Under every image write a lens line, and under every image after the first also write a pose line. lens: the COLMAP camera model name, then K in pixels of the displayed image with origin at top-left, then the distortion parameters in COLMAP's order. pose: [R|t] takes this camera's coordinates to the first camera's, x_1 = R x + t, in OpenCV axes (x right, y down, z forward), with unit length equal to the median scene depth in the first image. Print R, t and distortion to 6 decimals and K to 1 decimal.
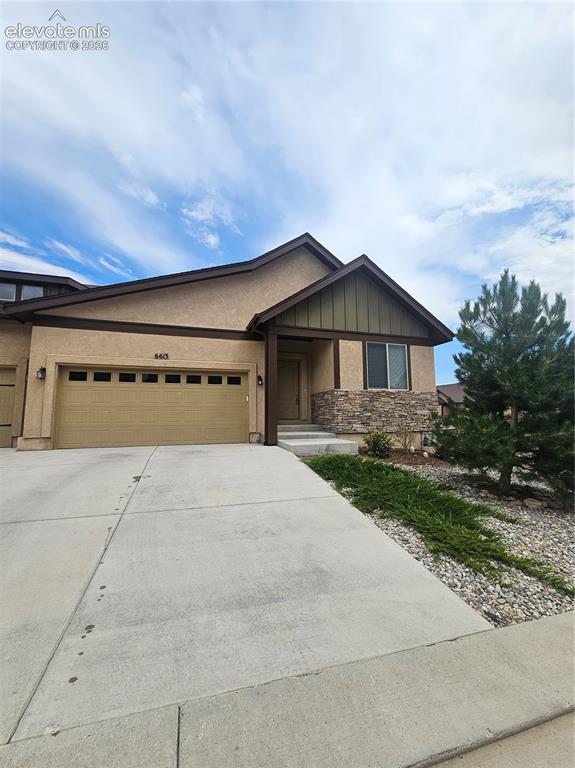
lens RADIAL K [[327.0, 0, 291.2], [0, 327.0, 387.7], [0, 0, 1]] dist [-0.000672, 0.000382]
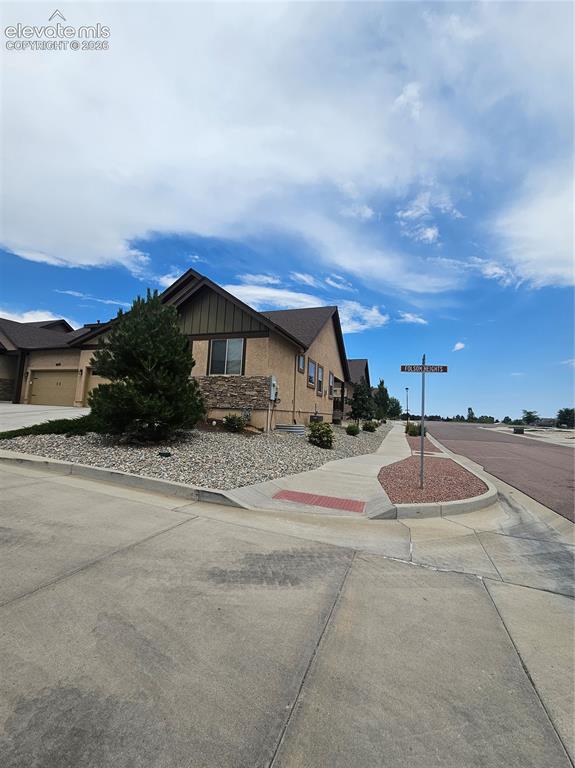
lens RADIAL K [[327.0, 0, 291.2], [0, 327.0, 387.7], [0, 0, 1]] dist [-0.000672, 0.000382]
pose [[0.770596, -0.008637, -0.637266, 1.317842], [0.005656, 0.999961, -0.006713, 0.065644], [0.637299, 0.001569, 0.770615, 0.172831]]
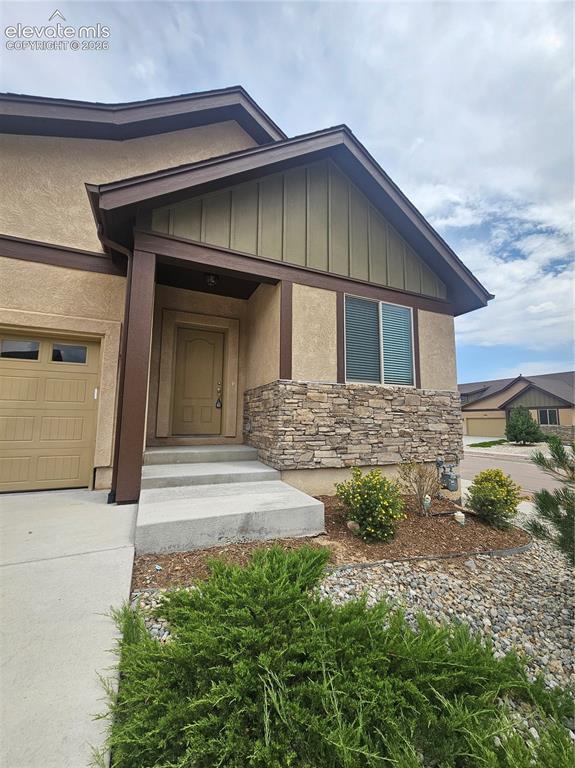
lens RADIAL K [[327.0, 0, 291.2], [0, 327.0, 387.7], [0, 0, 1]] dist [-0.000672, 0.000382]
pose [[0.994303, 0.028423, 0.102730, 0.093223], [-0.027101, 0.999531, -0.014241, 0.022247], [-0.103086, 0.011376, 0.994607, 0.477670]]
